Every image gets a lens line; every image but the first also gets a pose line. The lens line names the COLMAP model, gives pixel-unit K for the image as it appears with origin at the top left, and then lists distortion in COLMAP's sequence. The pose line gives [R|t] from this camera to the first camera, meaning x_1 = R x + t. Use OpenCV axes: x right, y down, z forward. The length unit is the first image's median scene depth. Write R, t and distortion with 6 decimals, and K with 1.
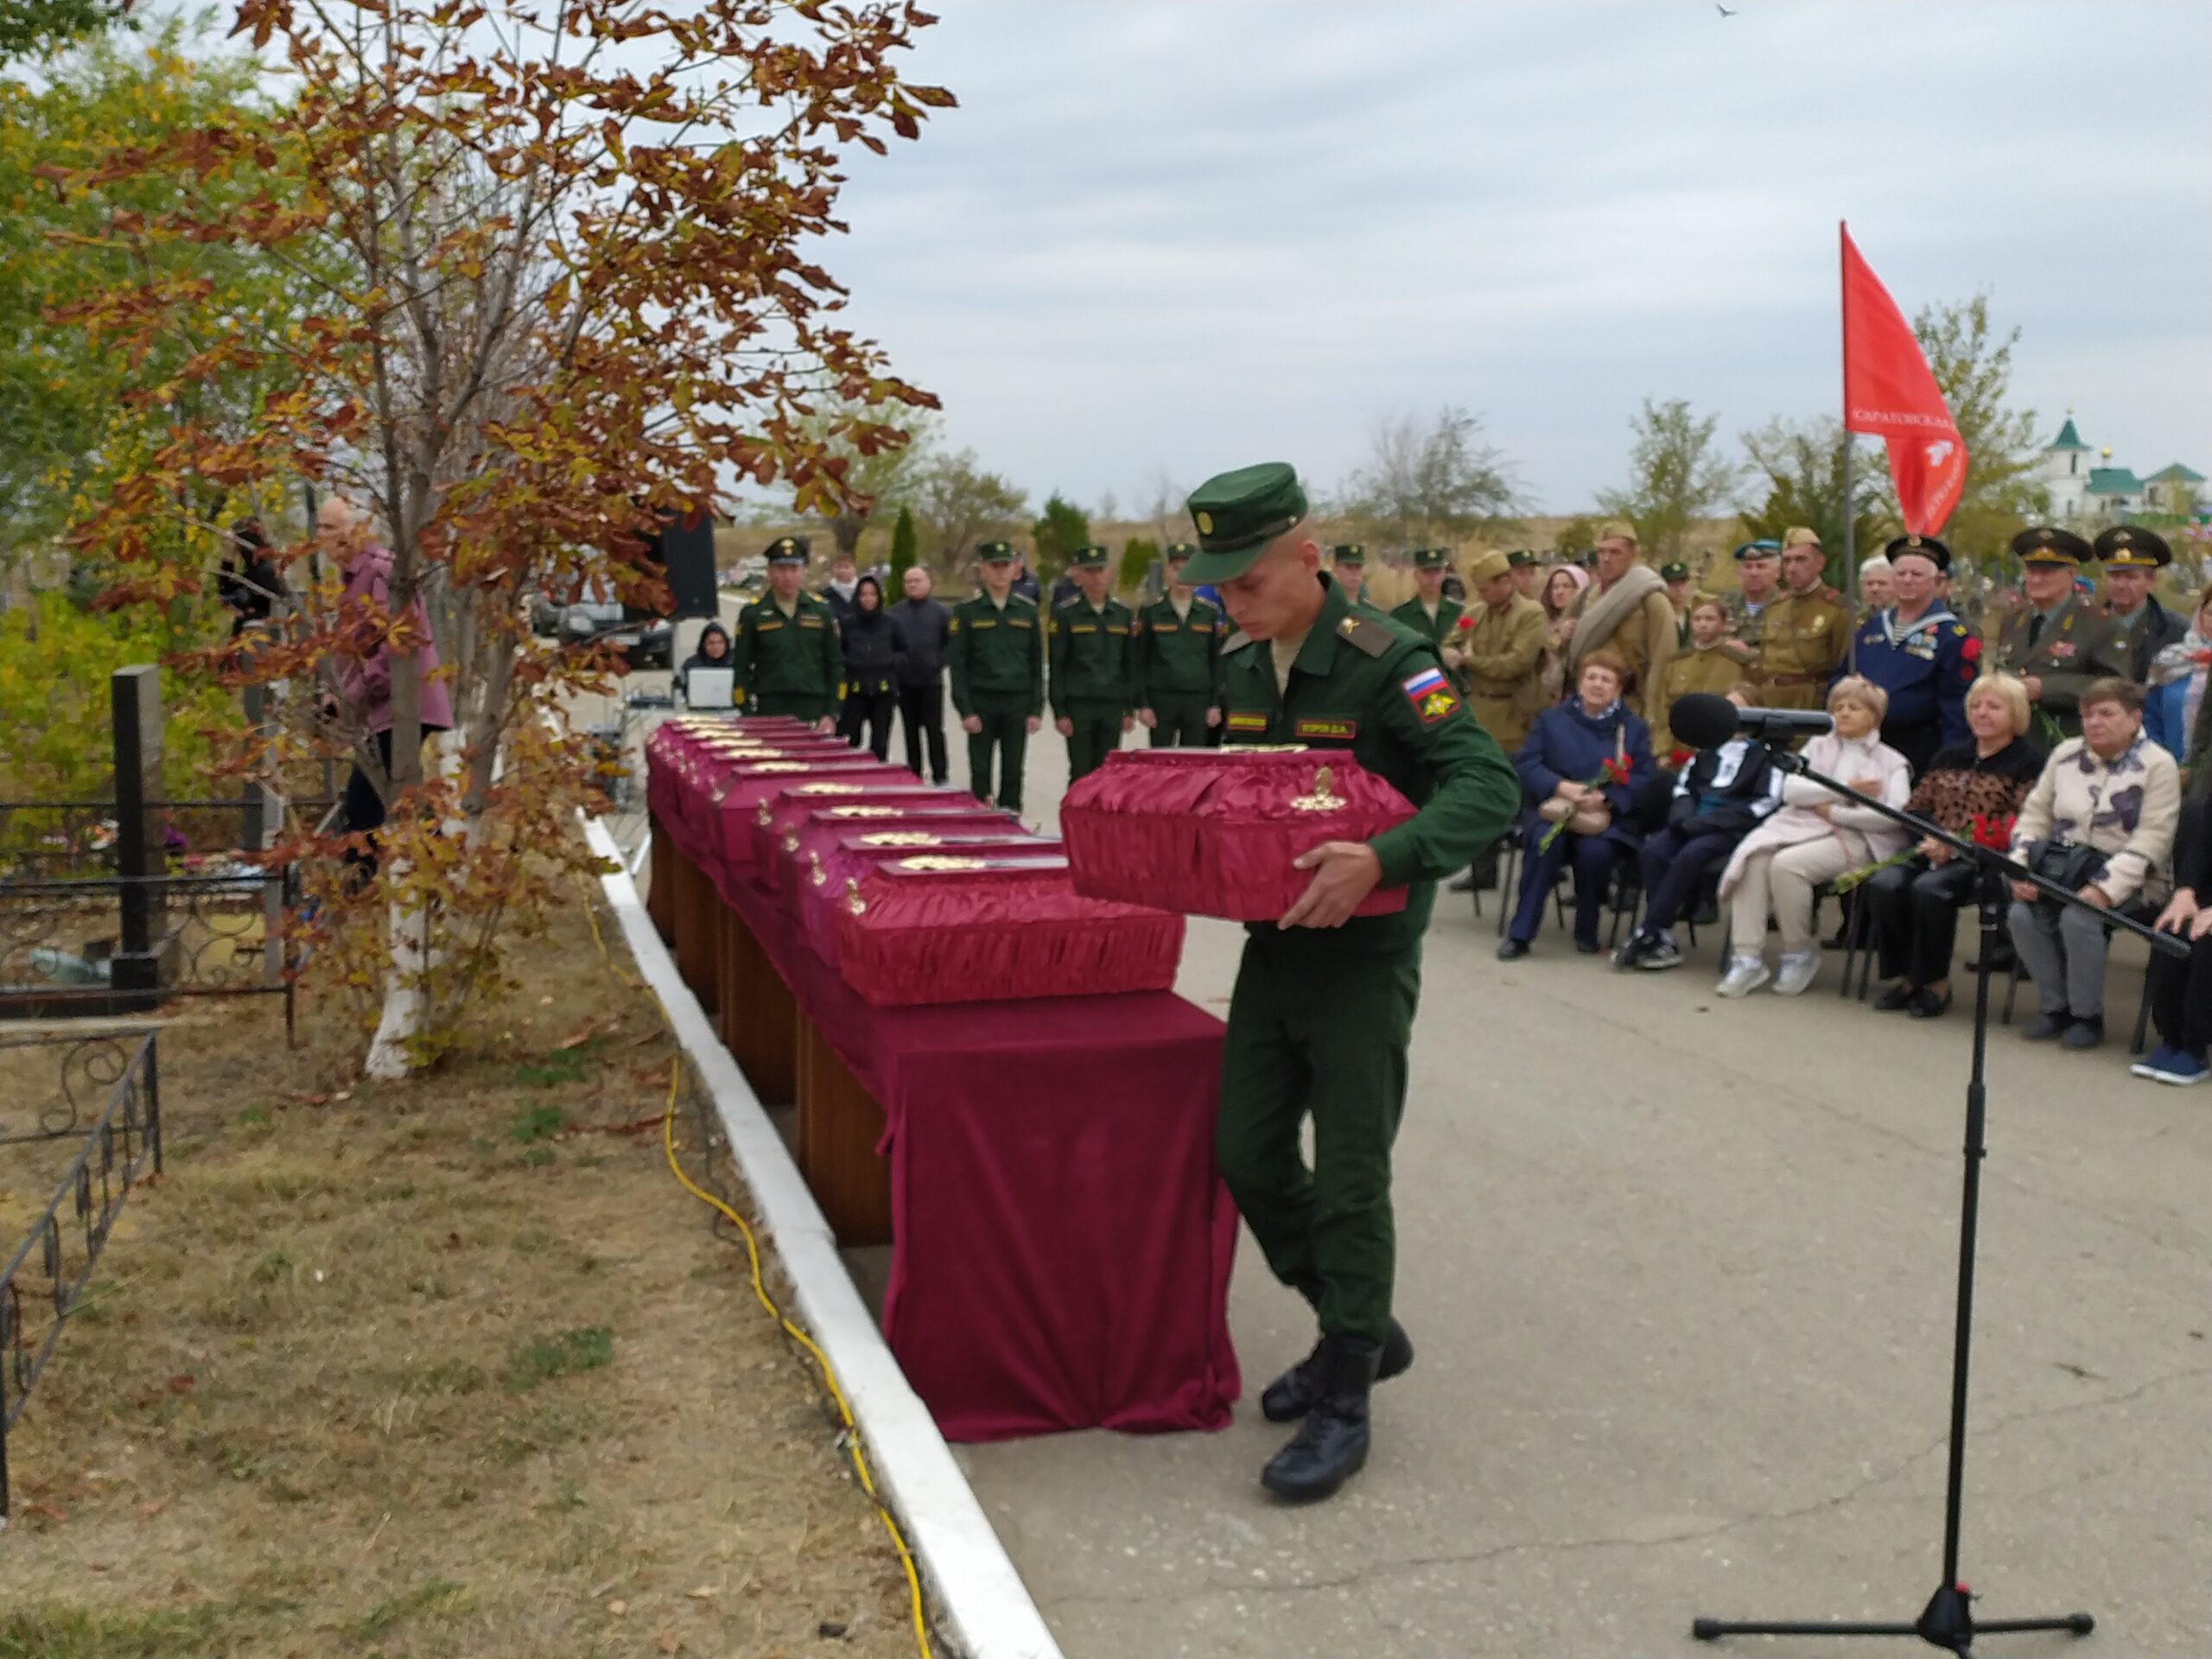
lens RADIAL K [[2273.4, 0, 1106.6], [0, 2273.4, 847.8], [0, 0, 1]] dist [0.043594, 0.012870]
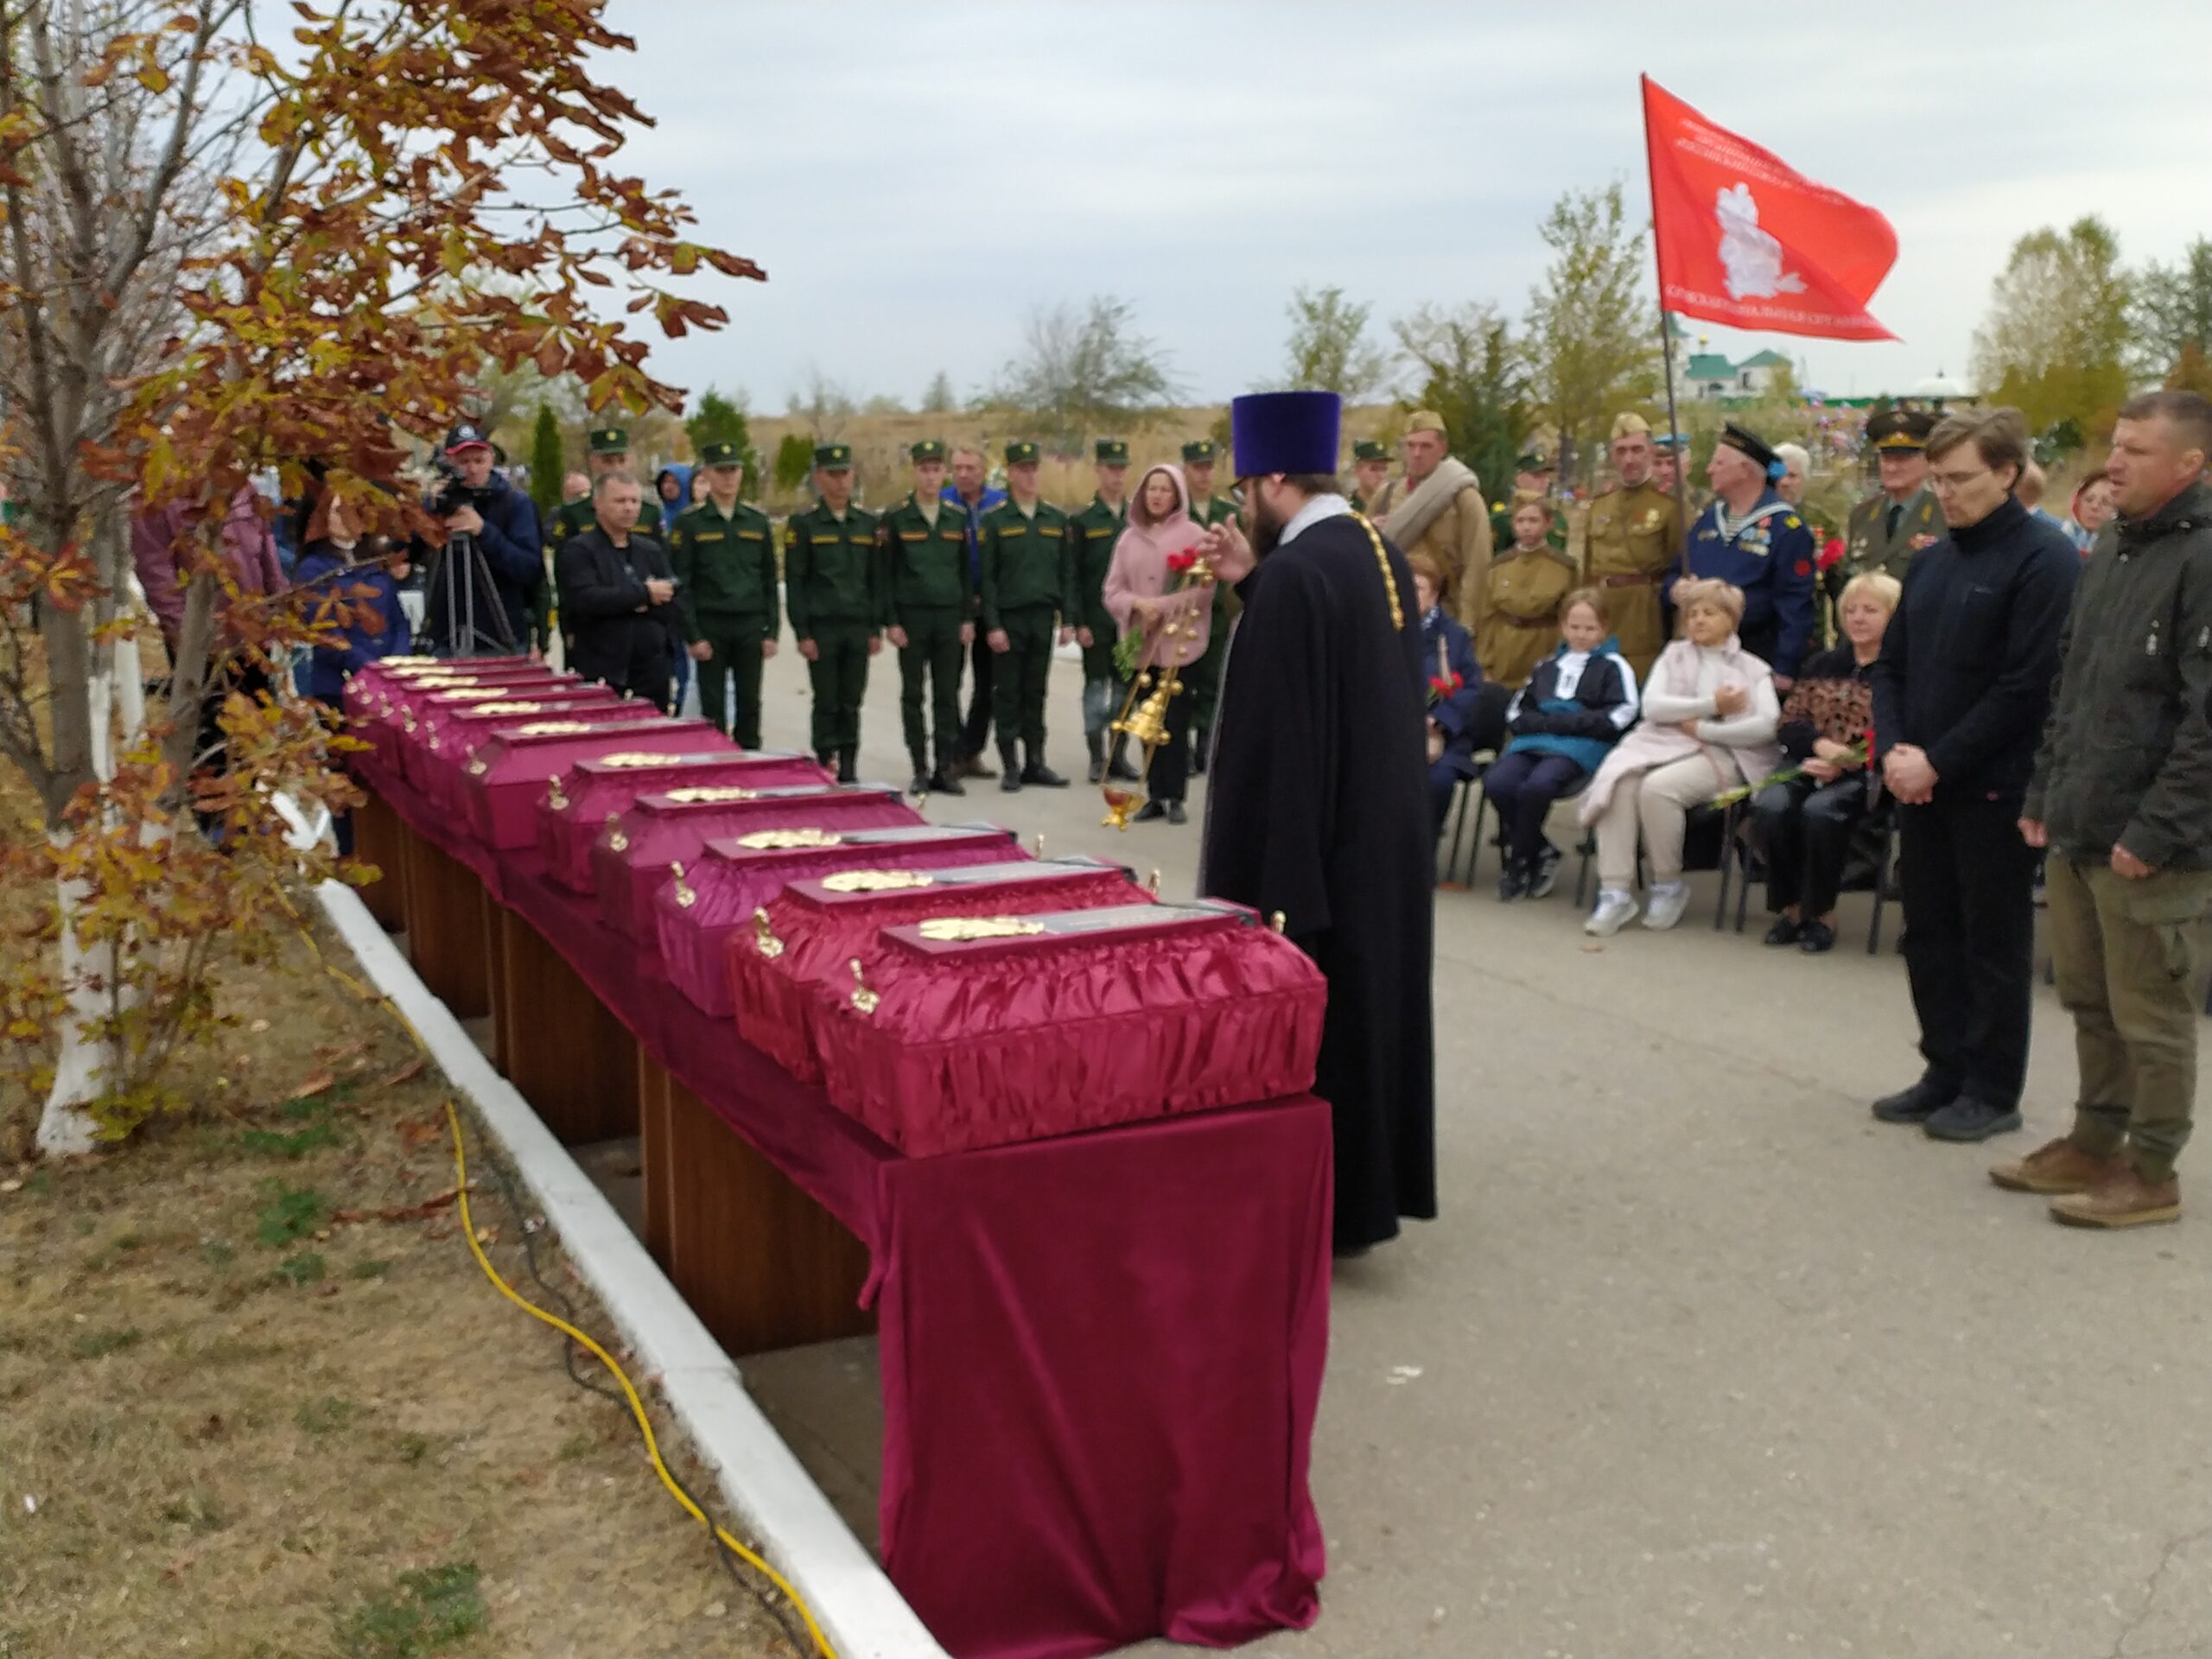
lens RADIAL K [[2273.4, 0, 1106.6], [0, 2273.4, 847.8], [0, 0, 1]] dist [0.043594, 0.012870]
pose [[0.987261, -0.042397, 0.153354, -0.087491], [0.035370, 0.998208, 0.048268, -0.029660], [-0.155126, -0.042229, 0.986992, 0.192351]]
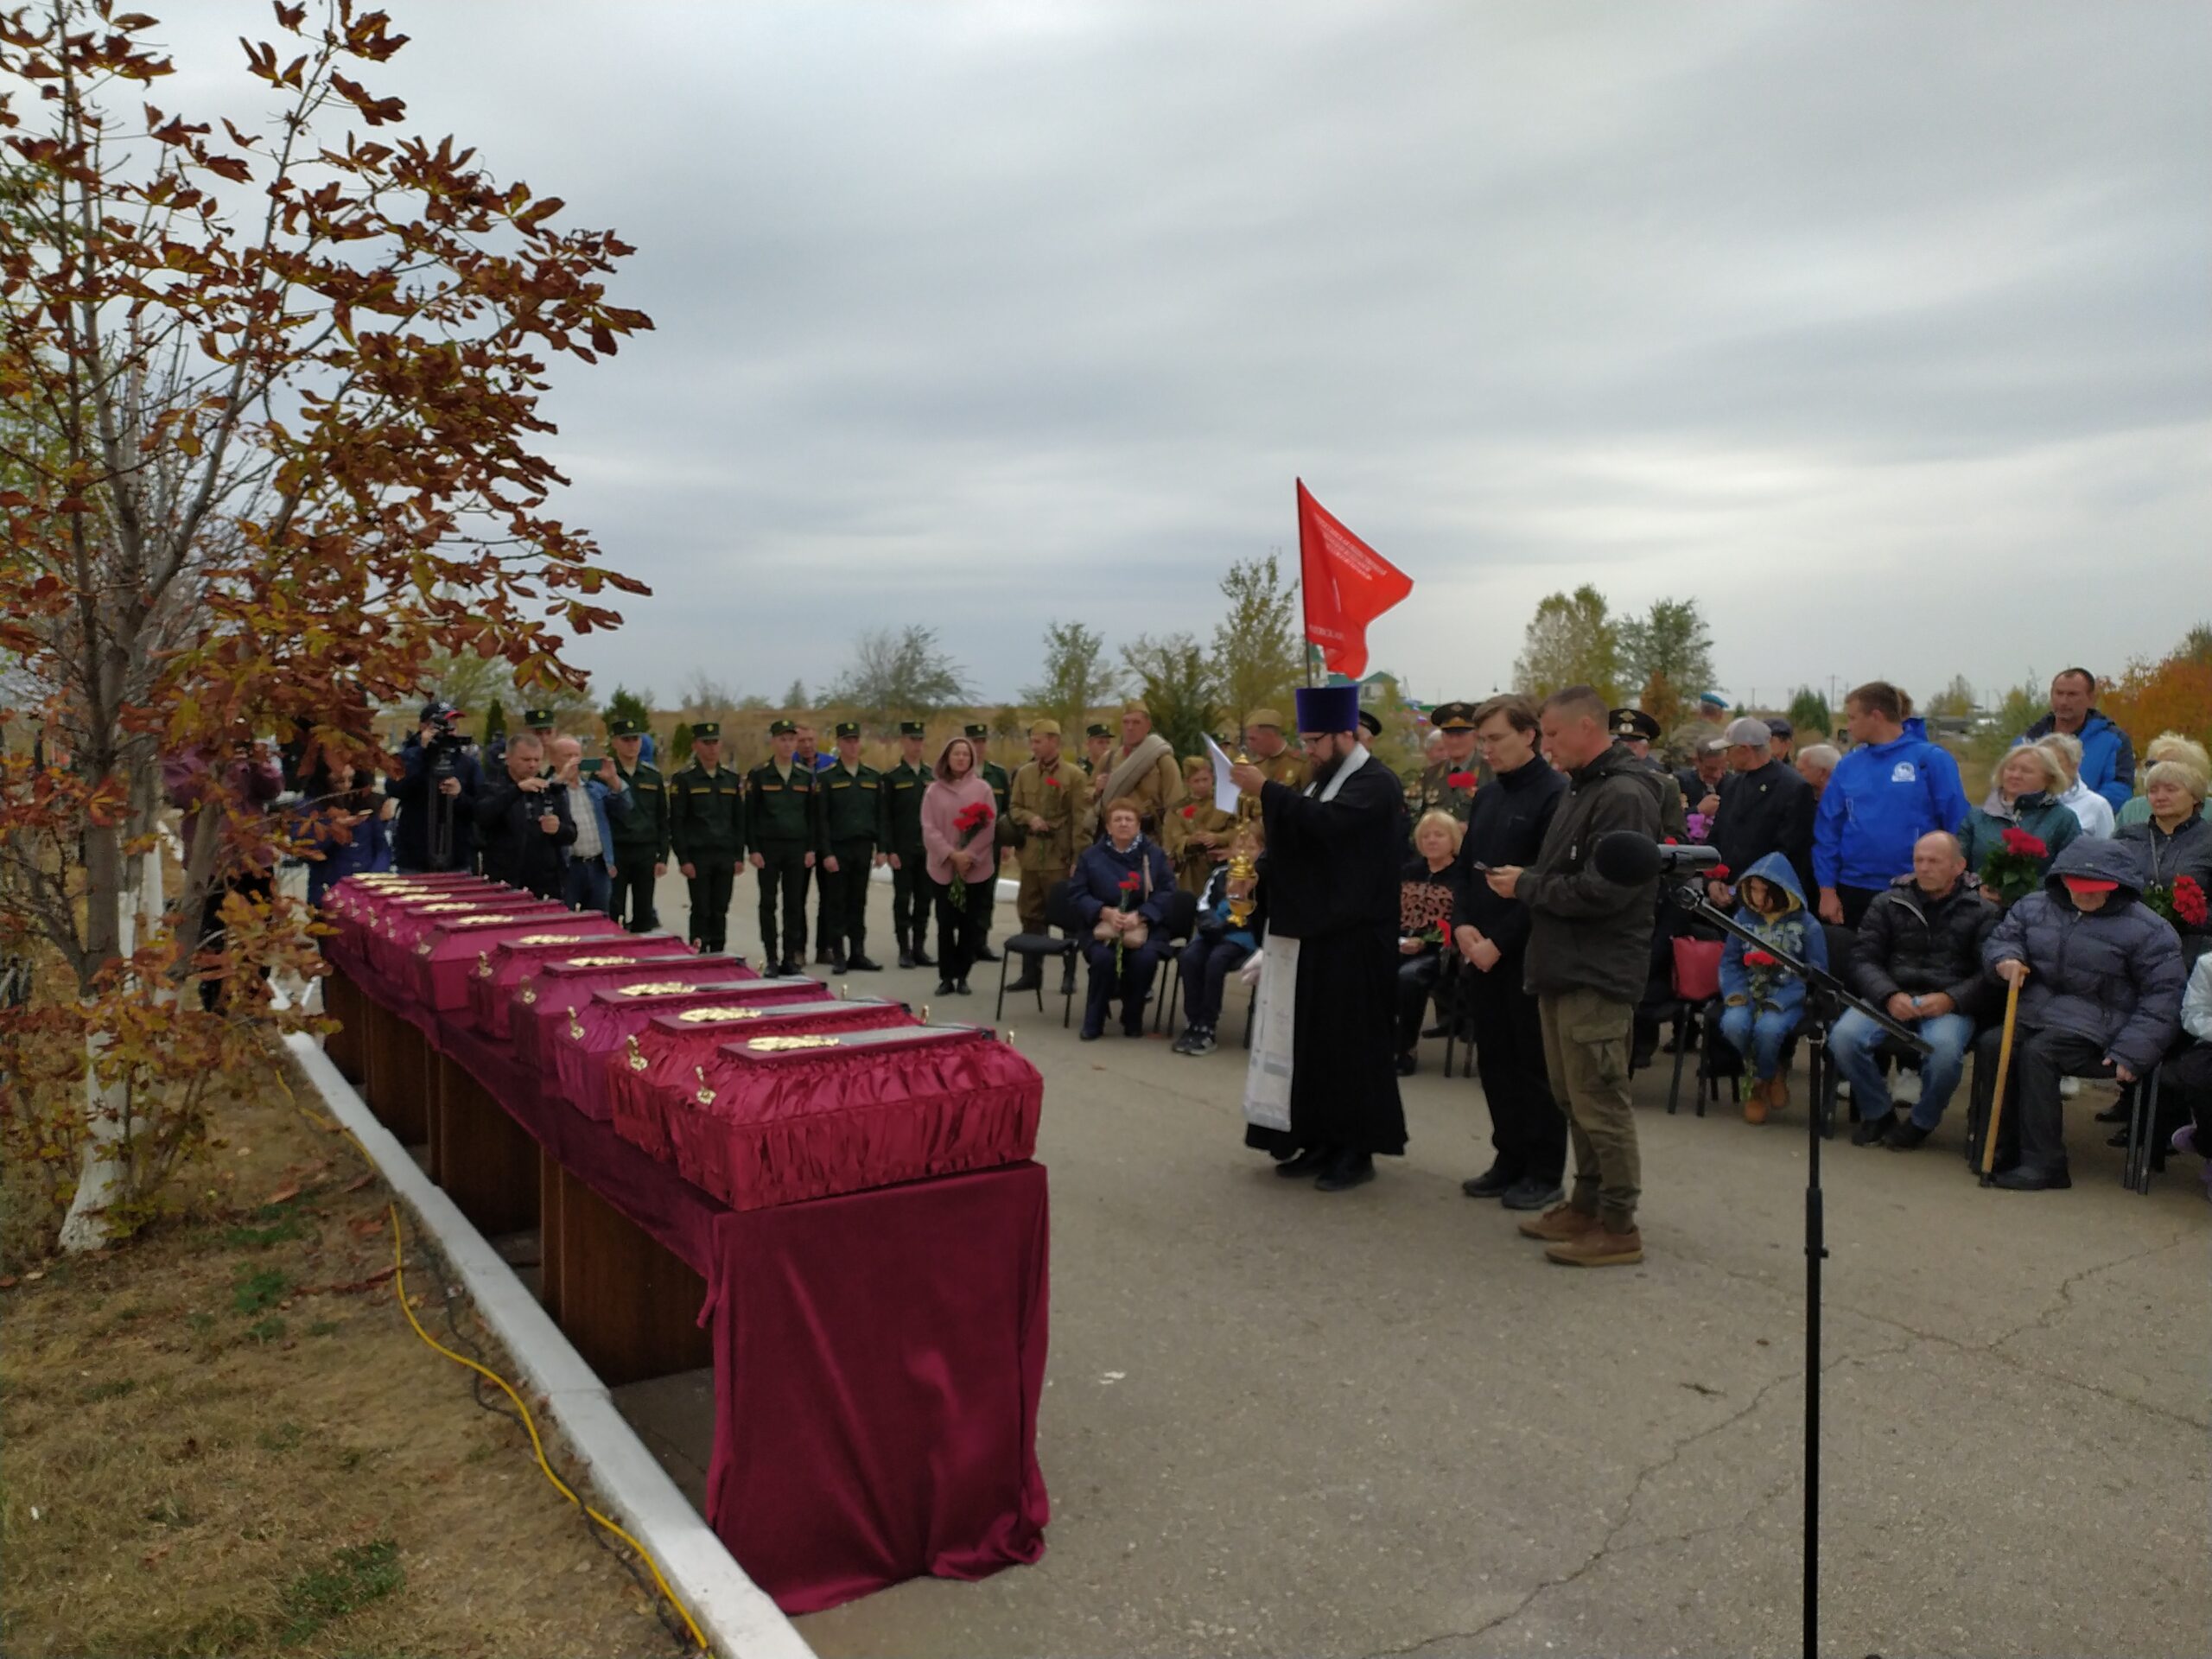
lens RADIAL K [[1655.4, 0, 1106.6], [0, 1655.4, 839.6], [0, 0, 1]] dist [0.082504, -0.108940]
pose [[0.963380, -0.027204, 0.266756, -0.079985], [0.044427, 0.997284, -0.058741, -0.016067], [-0.264434, 0.068441, 0.961972, 0.172715]]
